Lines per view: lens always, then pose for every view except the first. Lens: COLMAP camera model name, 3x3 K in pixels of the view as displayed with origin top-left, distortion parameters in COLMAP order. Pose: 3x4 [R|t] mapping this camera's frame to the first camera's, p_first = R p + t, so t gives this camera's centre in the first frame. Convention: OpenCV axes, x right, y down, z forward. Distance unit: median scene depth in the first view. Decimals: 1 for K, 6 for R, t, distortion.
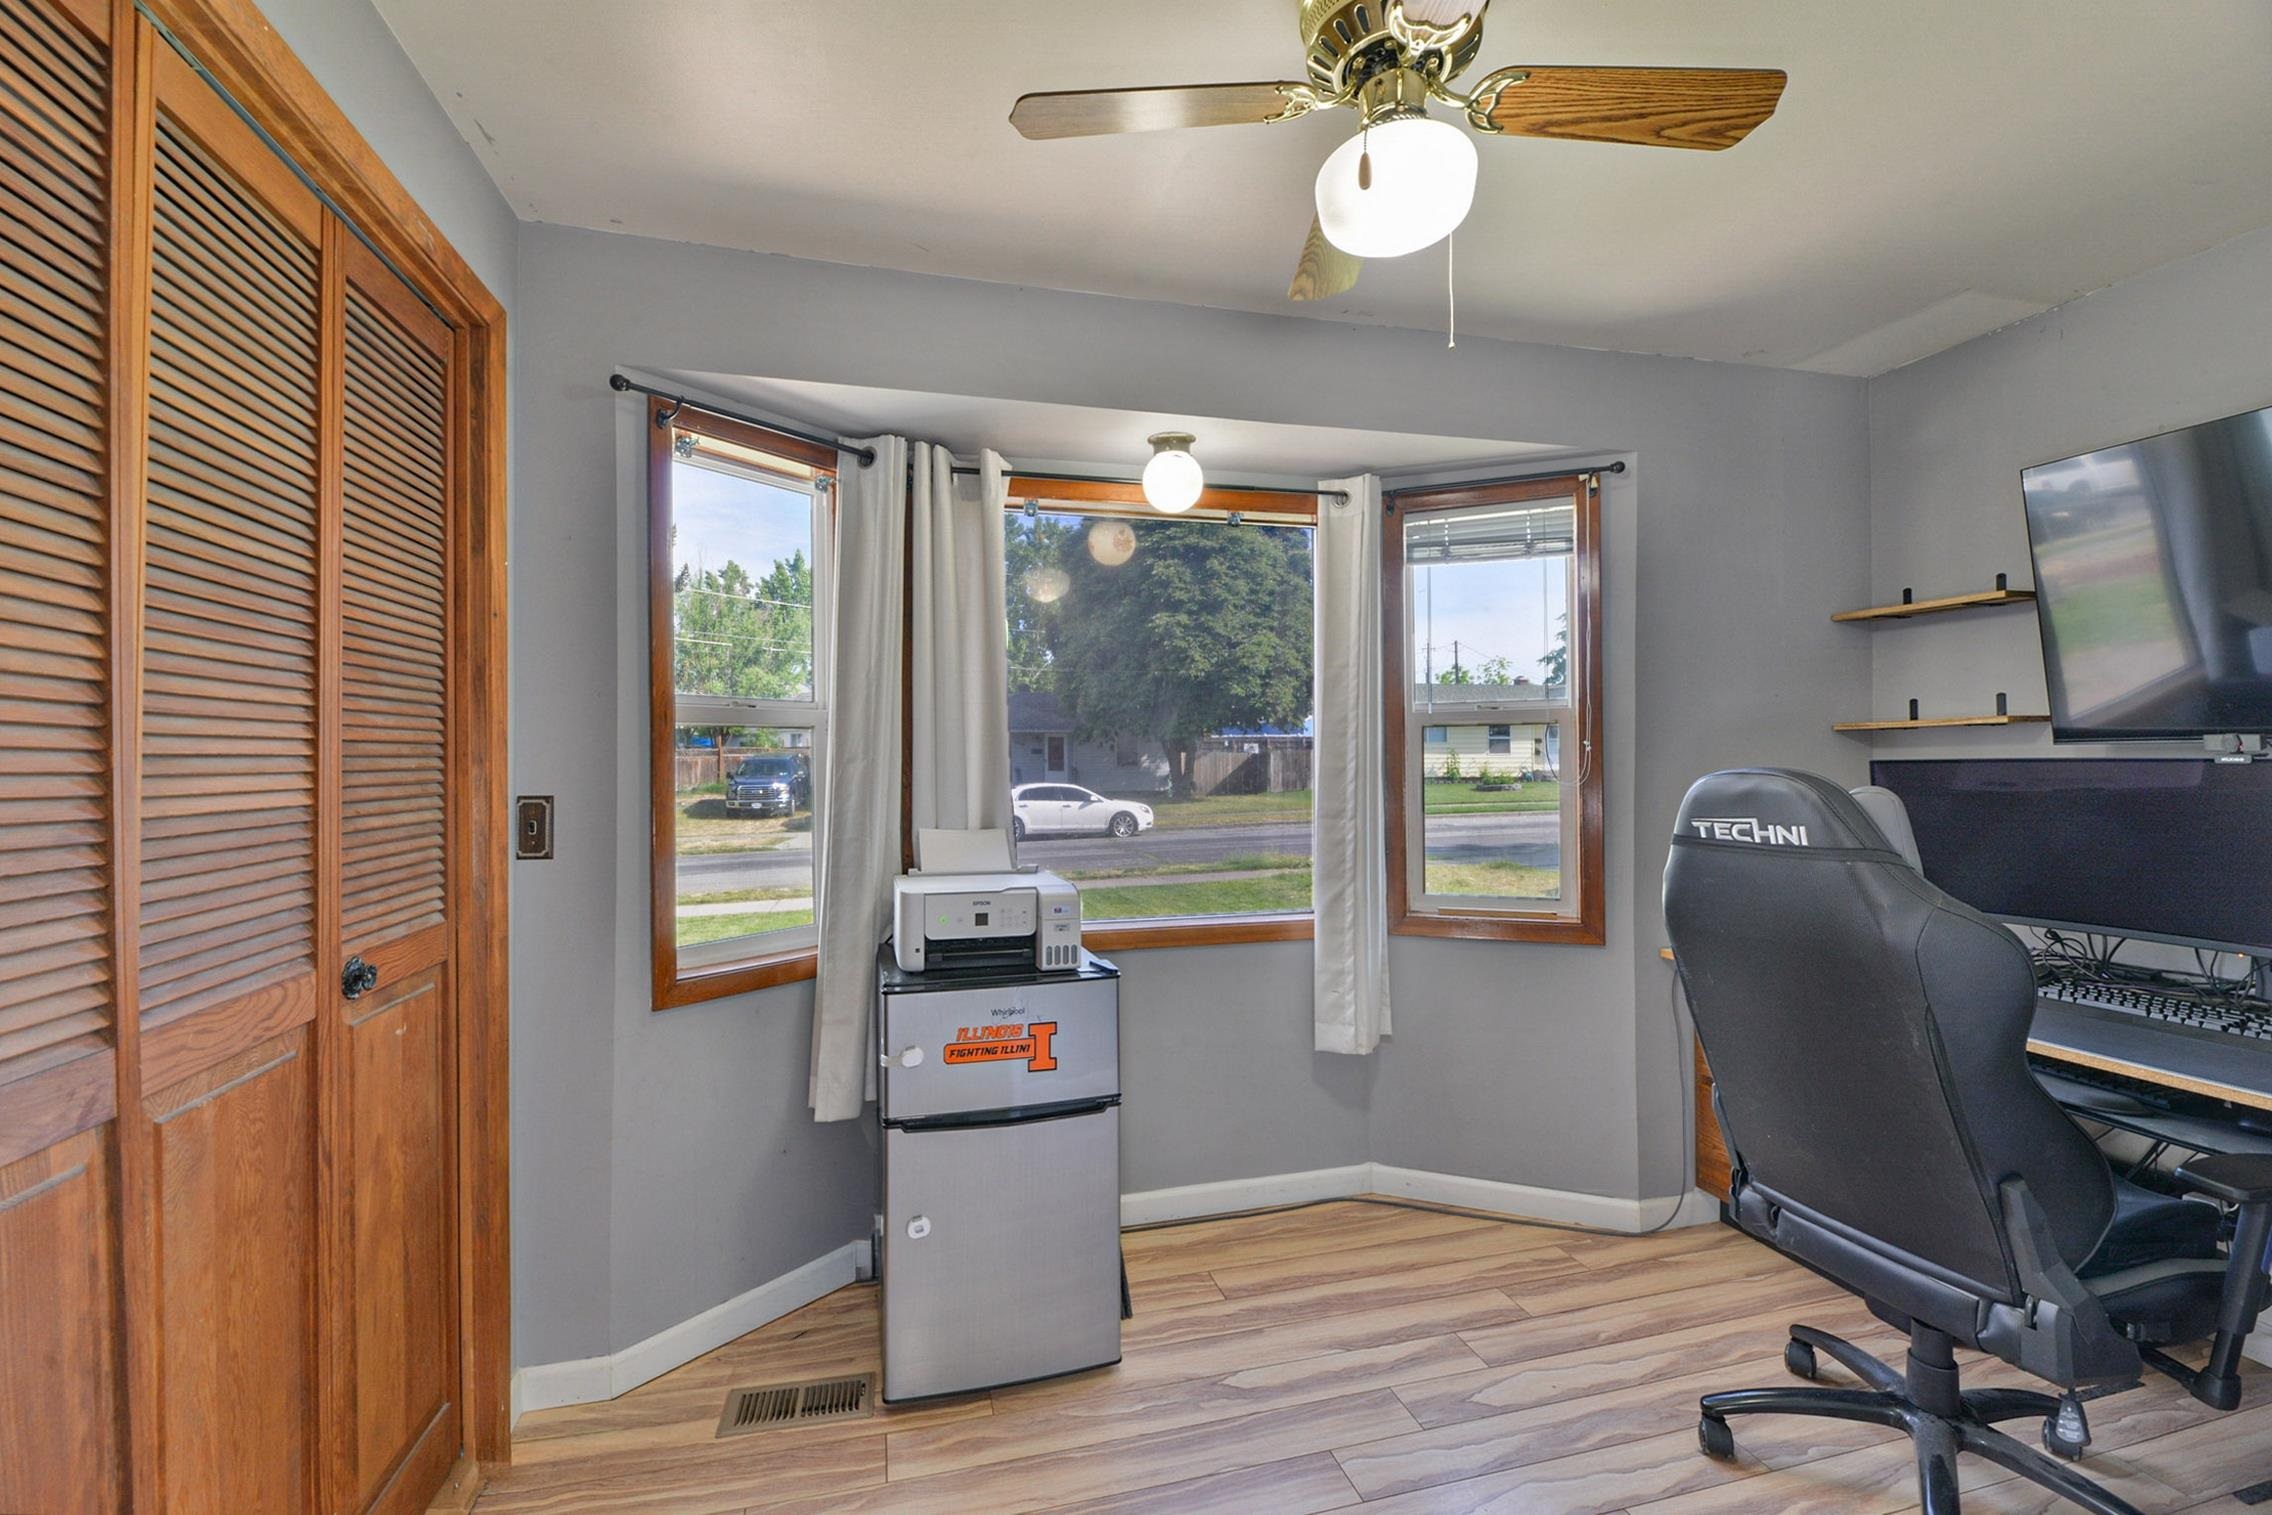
lens RADIAL K [[929.0, 0, 1131.6], [0, 929.0, 760.6], [0, 0, 1]] dist [-0.004942, -0.000326]
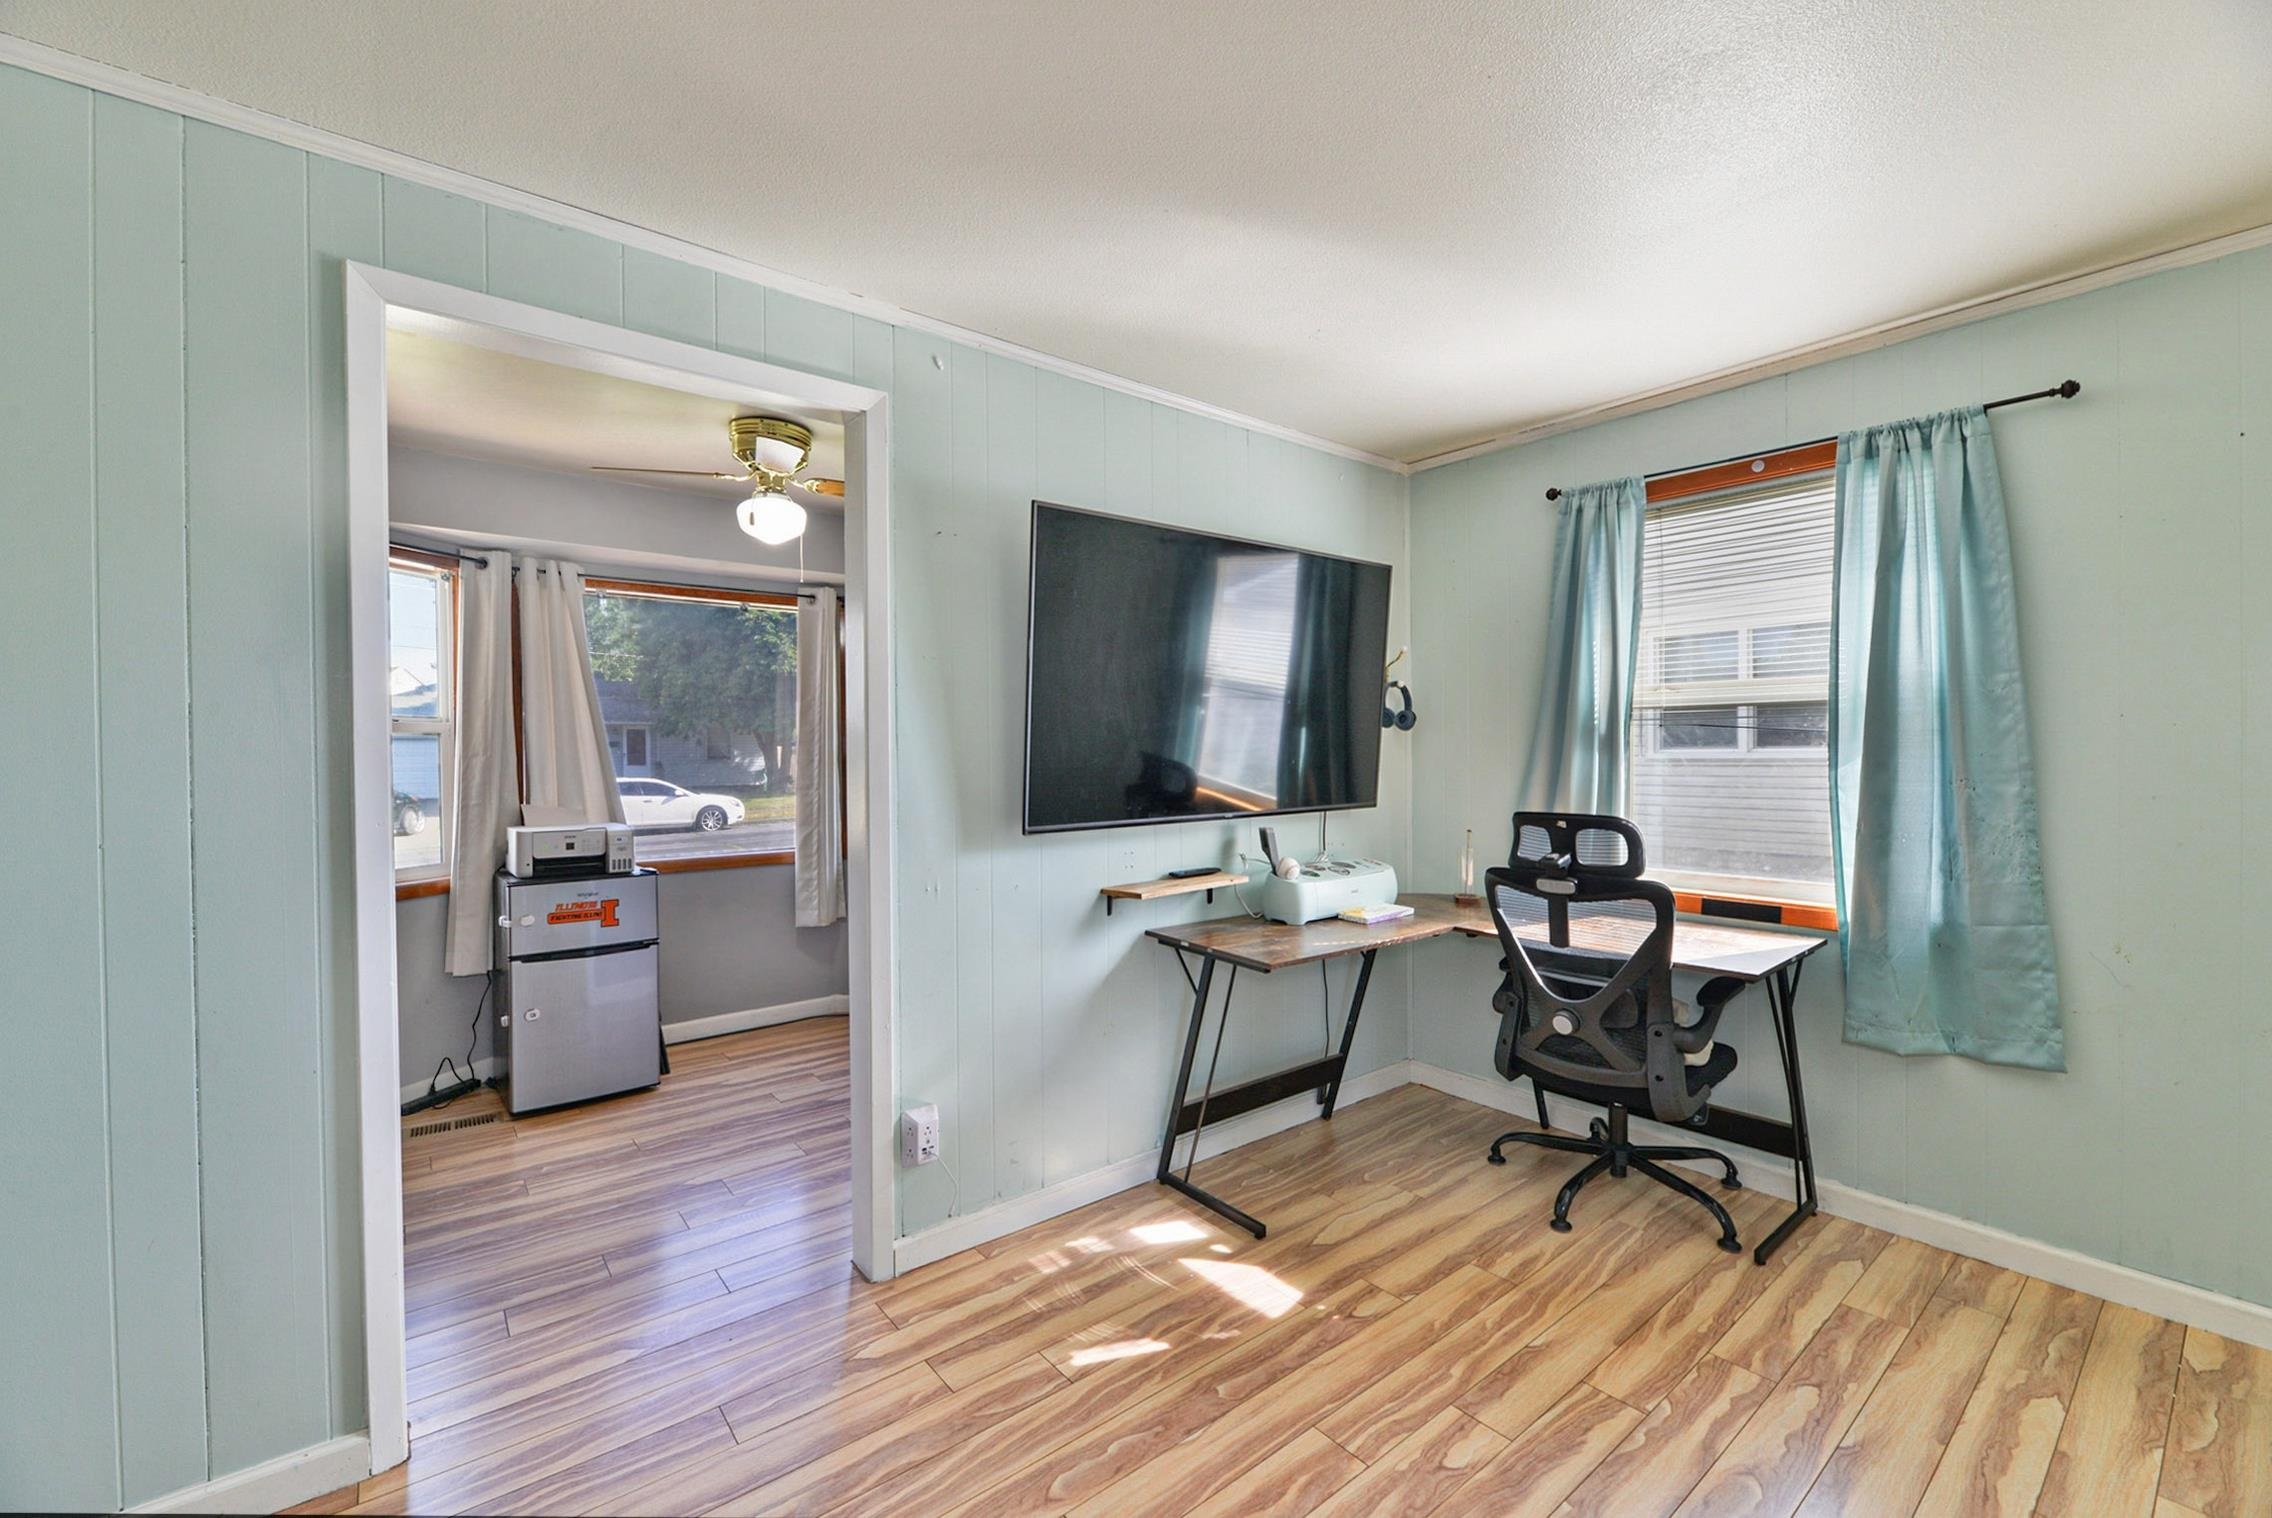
lens RADIAL K [[929.0, 0, 1129.7], [0, 929.0, 763.0], [0, 0, 1]] dist [-0.004942, -0.000326]
pose [[0.918723, -0.005348, 0.394865, 0.107743], [0.001406, 0.999946, 0.010272, -0.003011], [-0.394899, -0.008881, 0.918682, -0.928365]]
